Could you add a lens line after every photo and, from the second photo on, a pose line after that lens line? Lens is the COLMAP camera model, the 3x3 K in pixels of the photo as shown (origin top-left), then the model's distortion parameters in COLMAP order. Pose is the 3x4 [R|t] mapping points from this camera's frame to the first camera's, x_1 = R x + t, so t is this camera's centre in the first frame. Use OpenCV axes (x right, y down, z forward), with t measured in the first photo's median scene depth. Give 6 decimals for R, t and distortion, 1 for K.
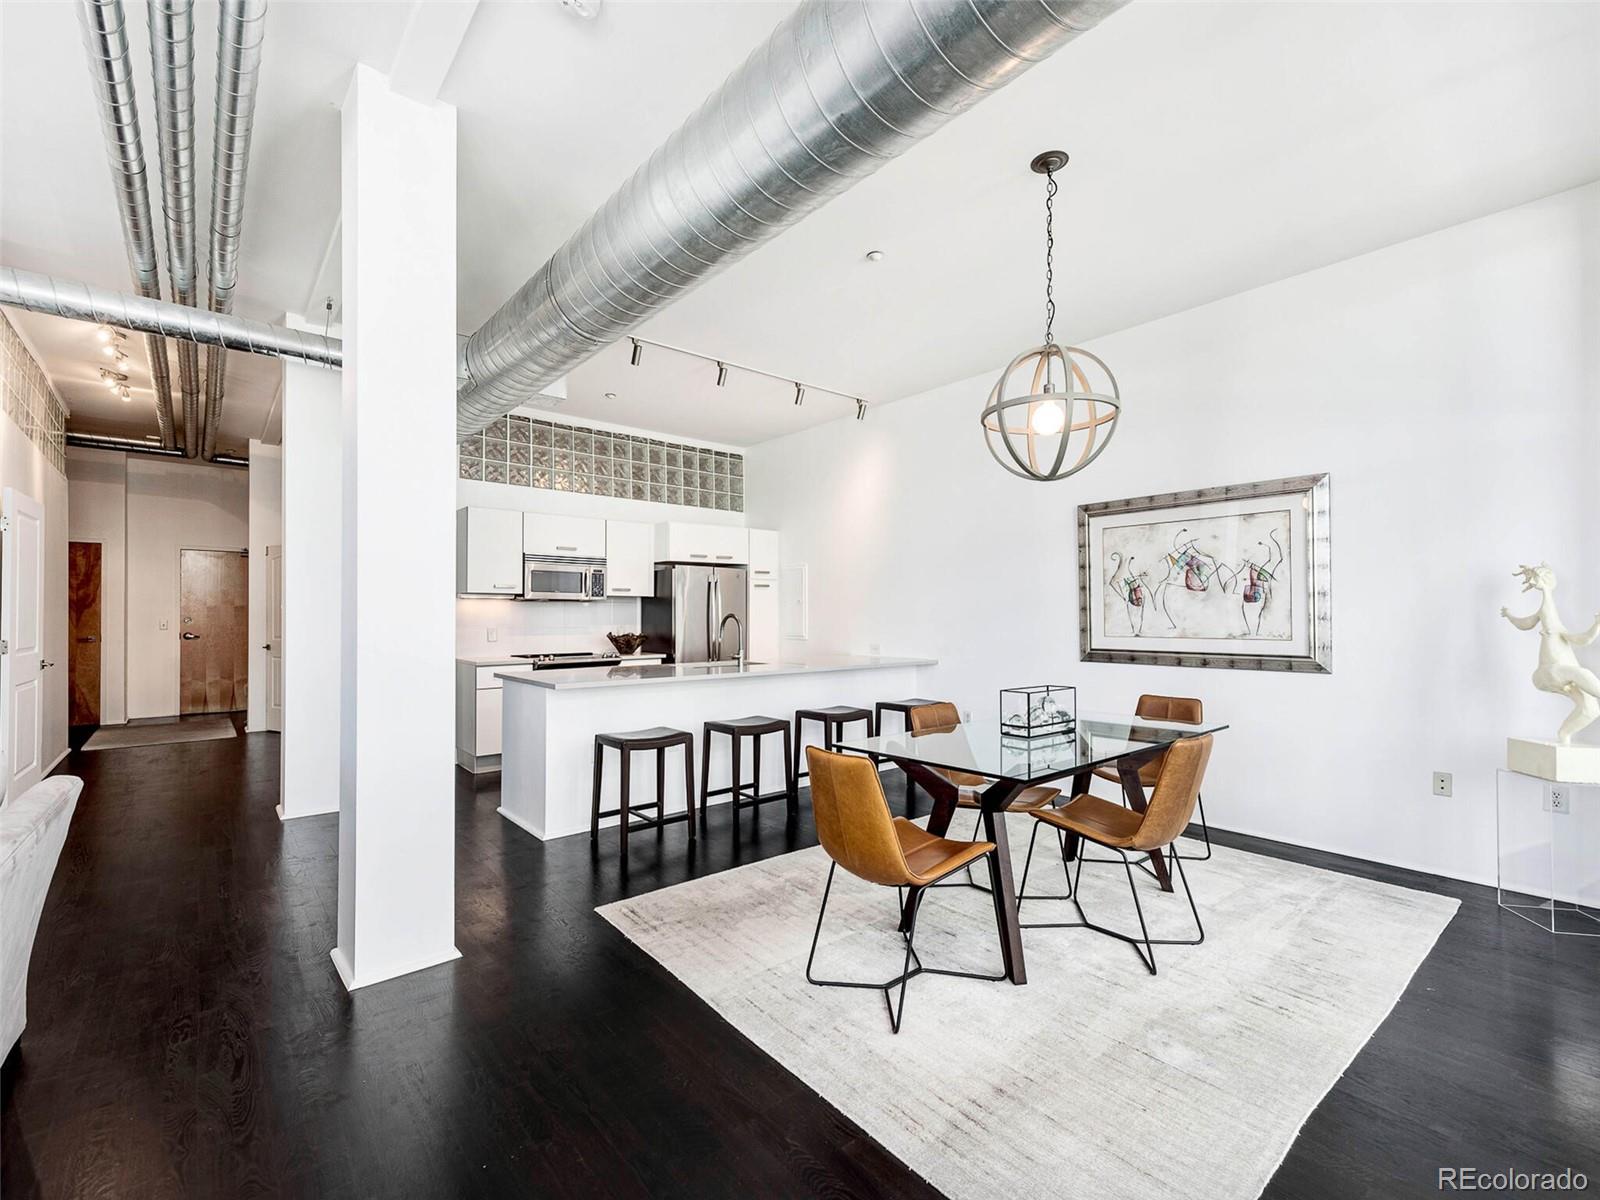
lens RADIAL K [[703.0, 0, 790.1], [0, 703.0, 610.5], [0, 0, 1]] dist [0.011757, -0.003116]
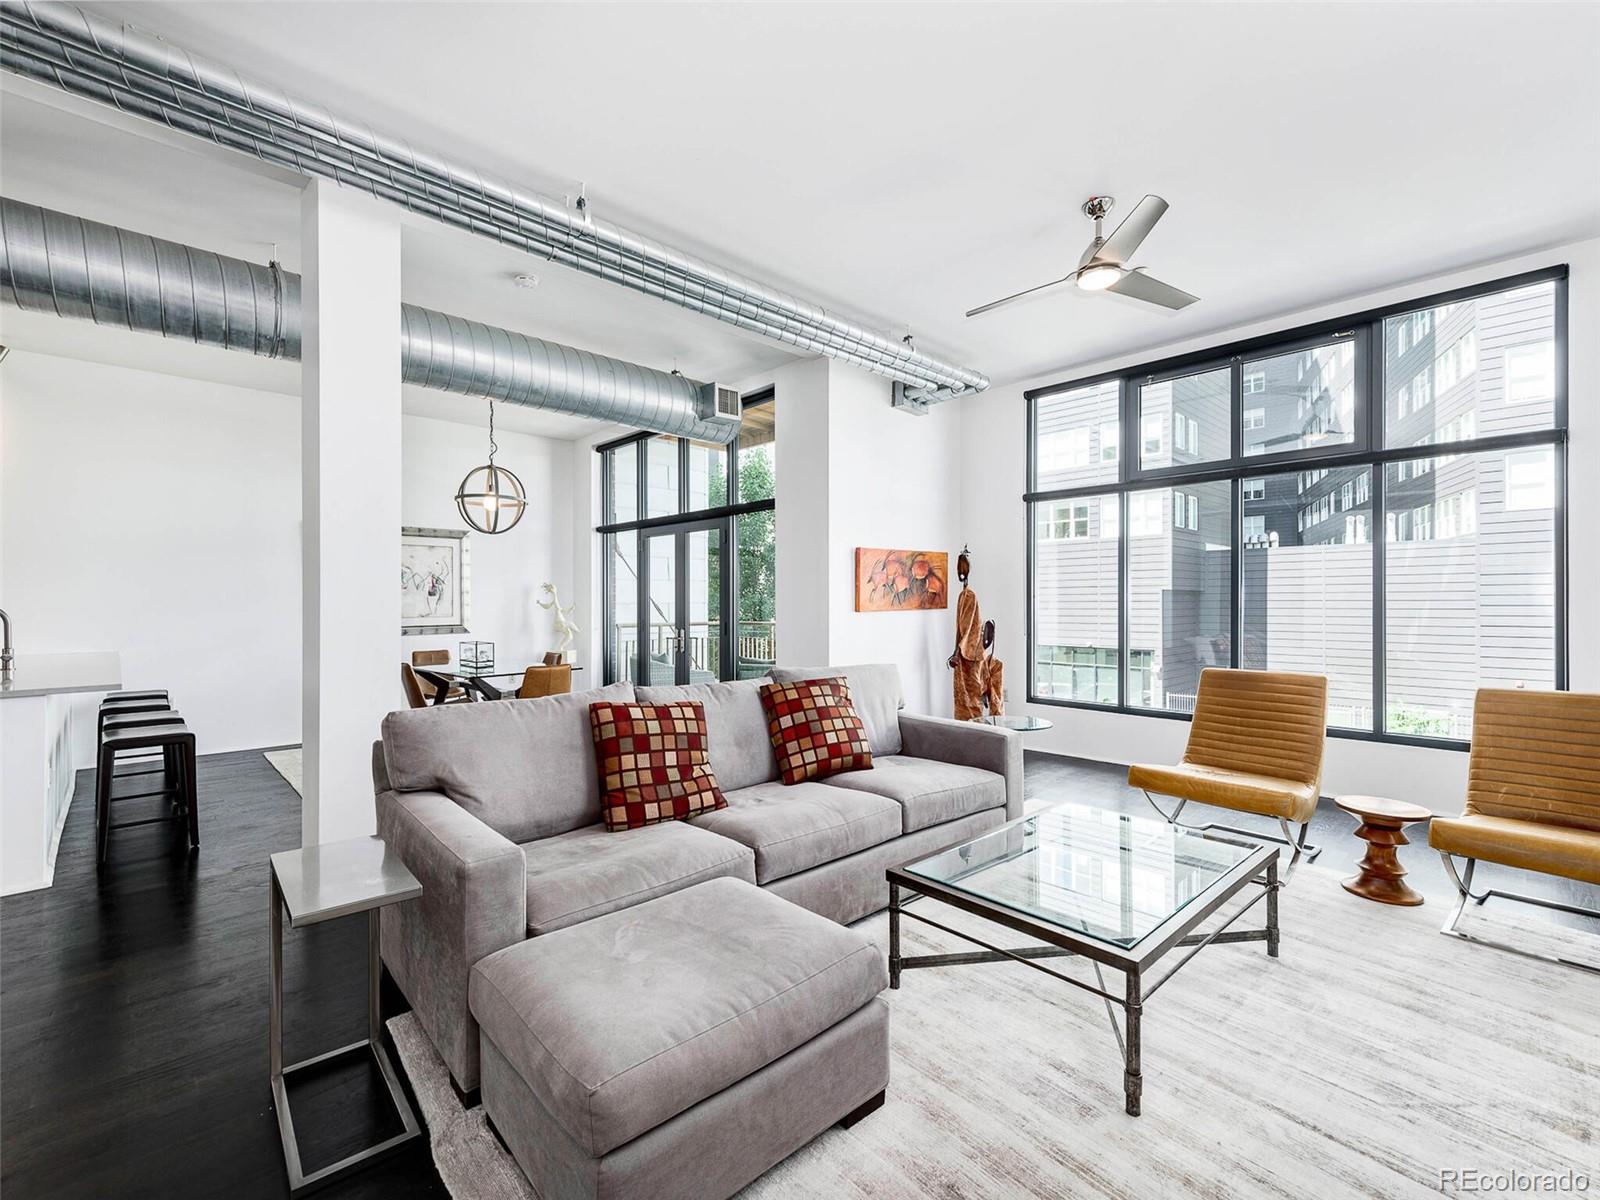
lens RADIAL K [[703.0, 0, 812.0], [0, 703.0, 603.9], [0, 0, 1]] dist [0.011757, -0.003116]
pose [[-0.087860, -0.001381, 0.996132, -0.822060], [-0.006288, 0.999980, 0.000832, 0.000360], [-0.996113, -0.006190, -0.087867, 0.142417]]
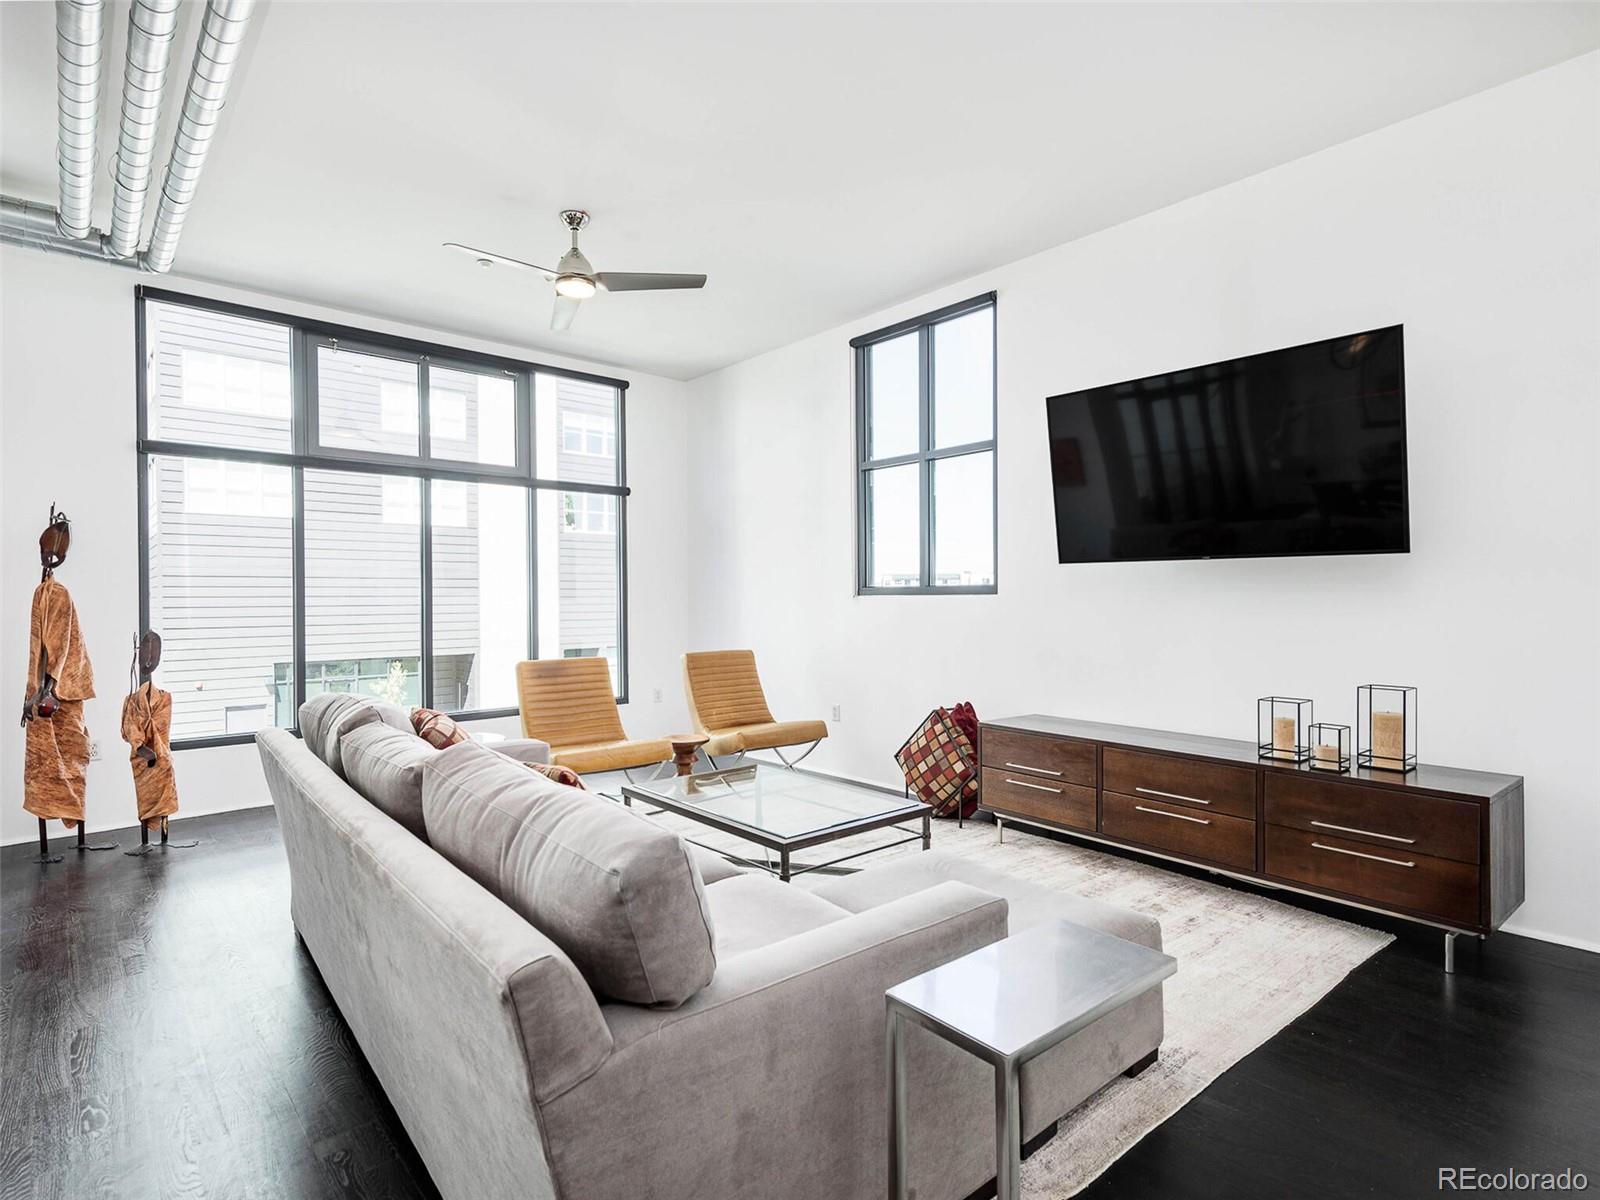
lens RADIAL K [[806.2, 0, 787.0], [0, 806.2, 602.2], [0, 0, 1]] dist [0.015403, -0.002273]
pose [[-0.999281, 0.010088, -0.036535, -0.424987], [0.010200, 0.999944, -0.002881, 0.005047], [0.036504, -0.003251, -0.999328, 0.546411]]
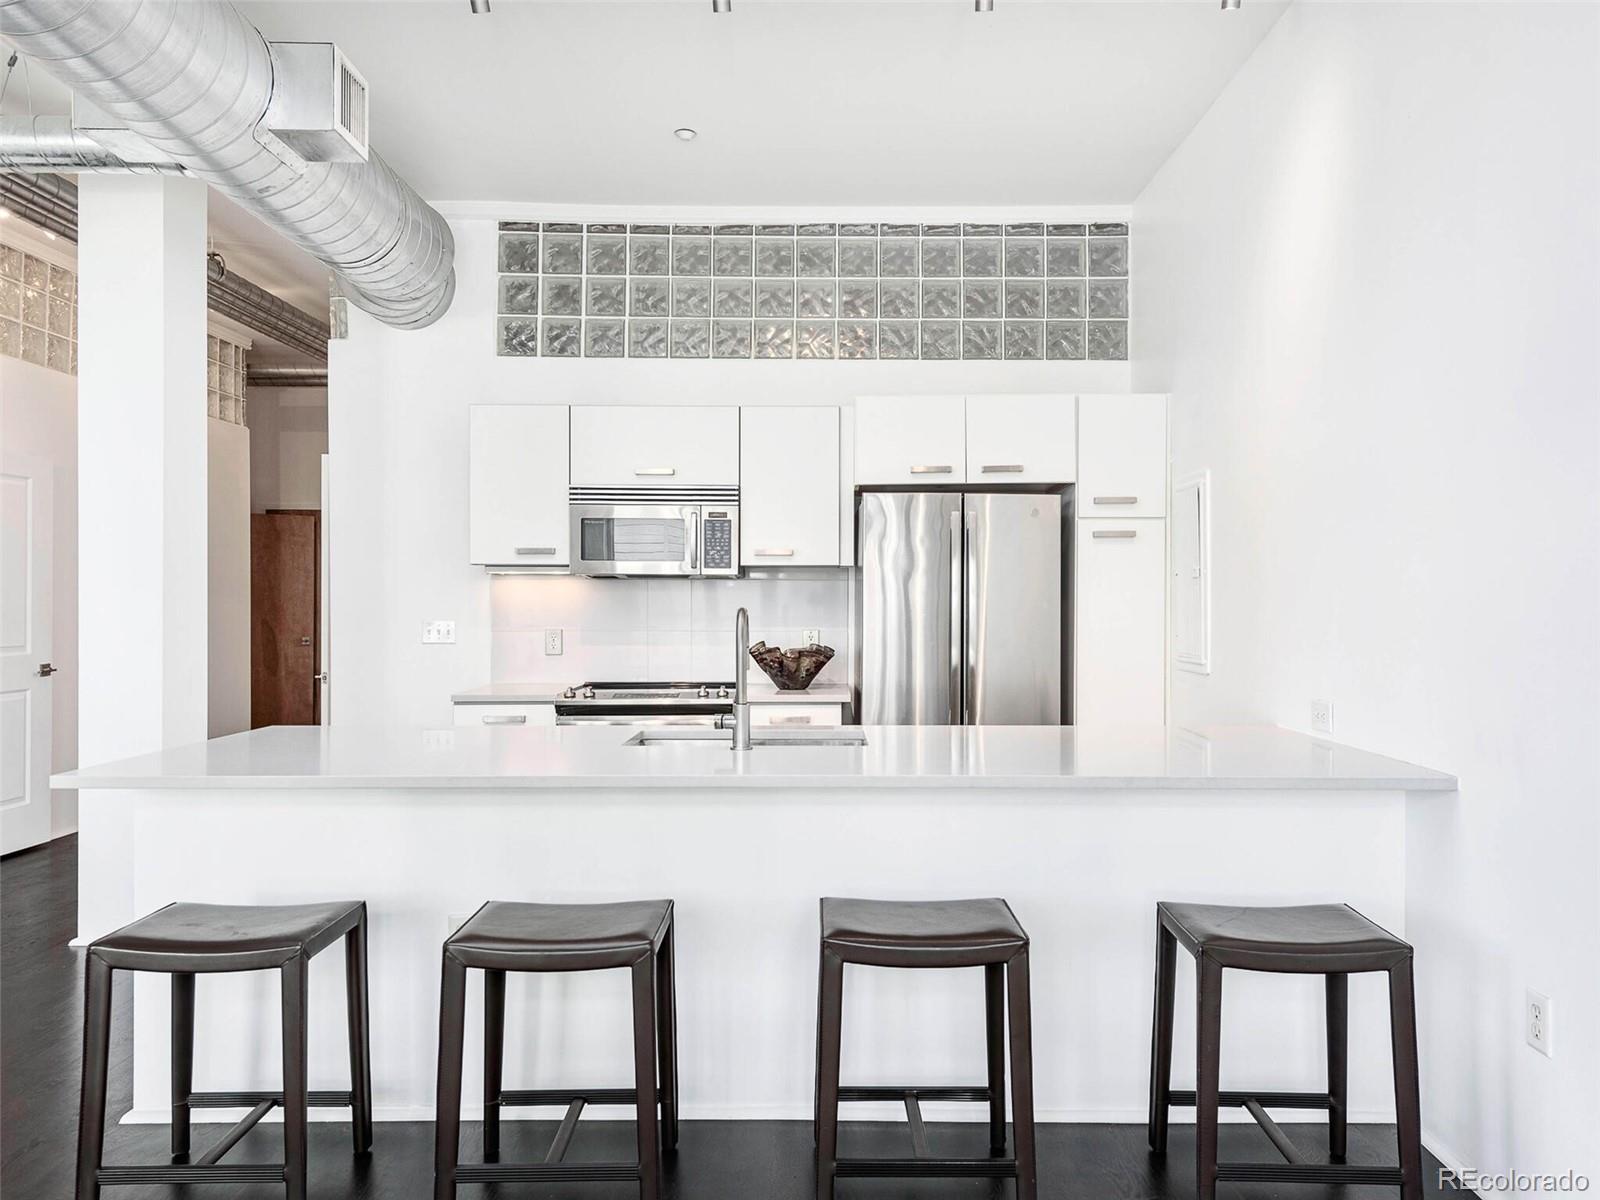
lens RADIAL K [[1124.4, 0, 819.9], [0, 1124.4, 598.0], [0, 0, 1]] dist [0.024558, -0.021792]
pose [[0.772967, 0.001482, -0.634444, 0.292661], [0.002892, 0.999979, 0.005860, -0.003930], [0.634439, -0.006365, 0.772946, 0.493021]]
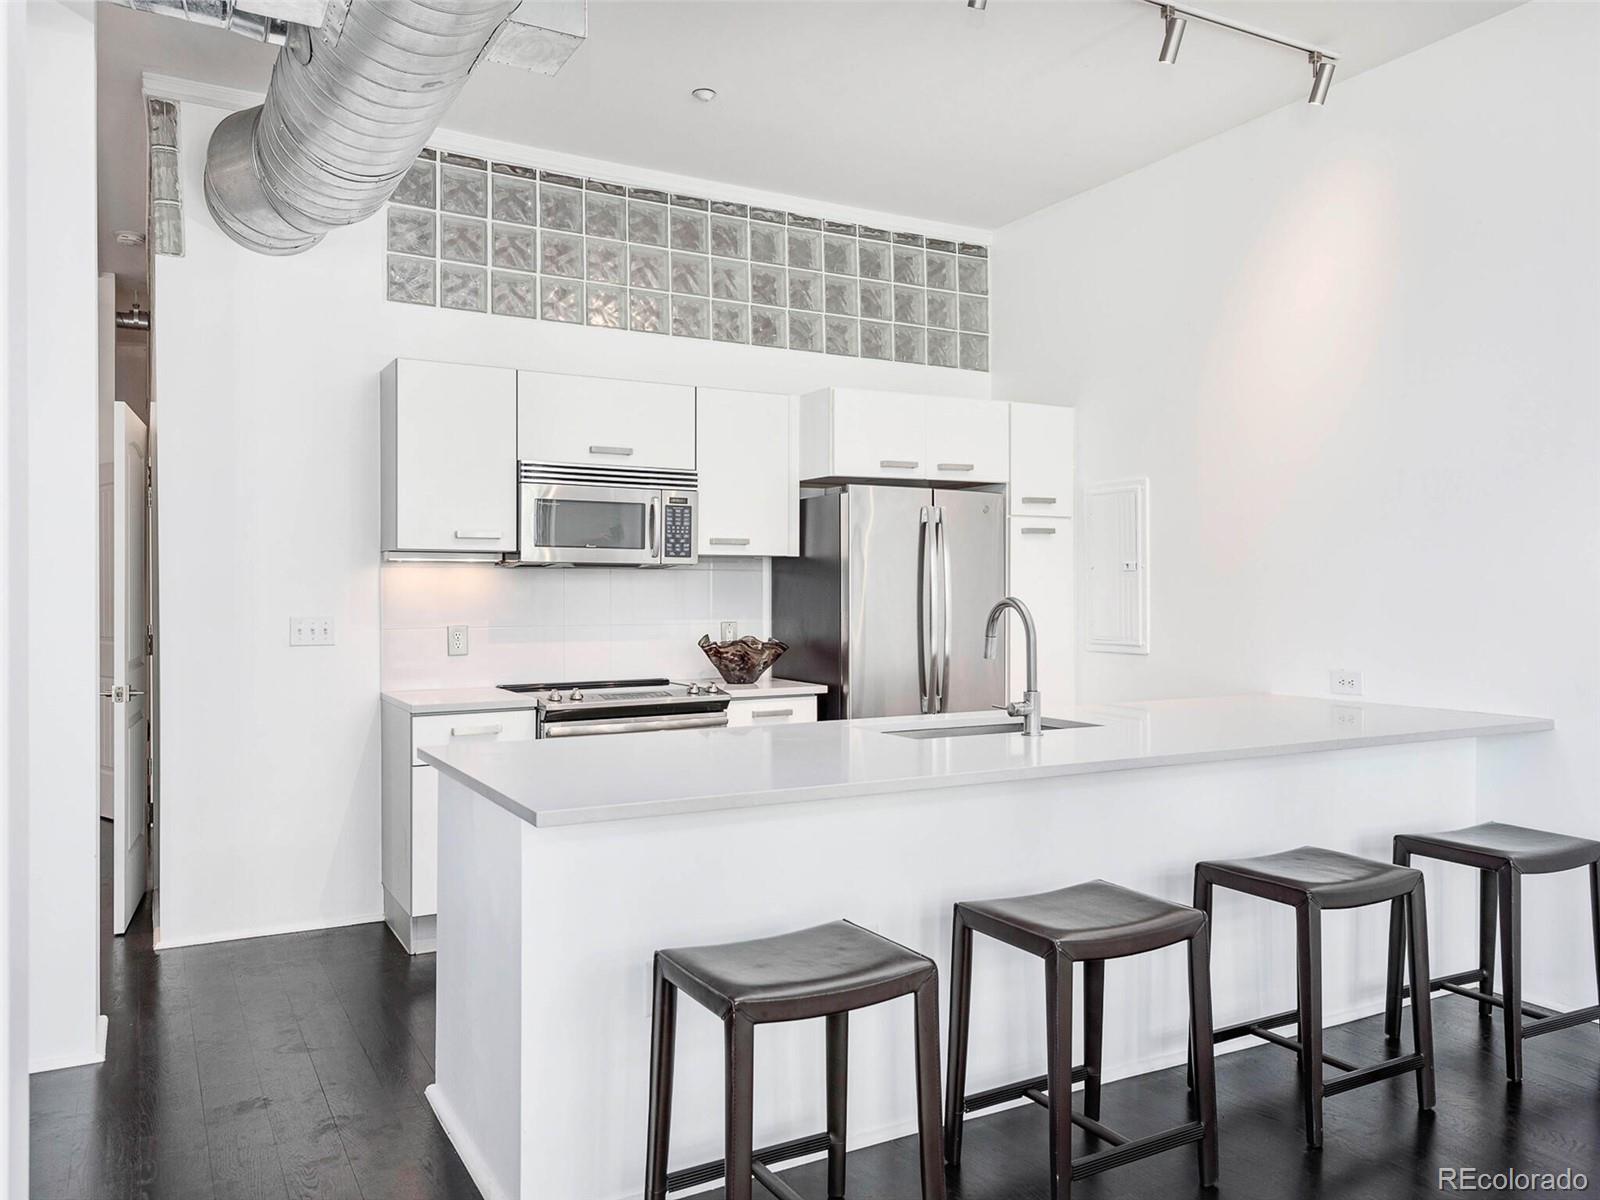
lens RADIAL K [[1171.7, 0, 785.8], [0, 1171.7, 586.1], [0, 0, 1]] dist [0.029713, -0.002117]
pose [[0.982164, -0.001695, -0.188019, -0.071221], [0.002117, 0.999996, 0.002043, -0.002893], [0.188015, -0.002404, 0.982163, 0.302971]]
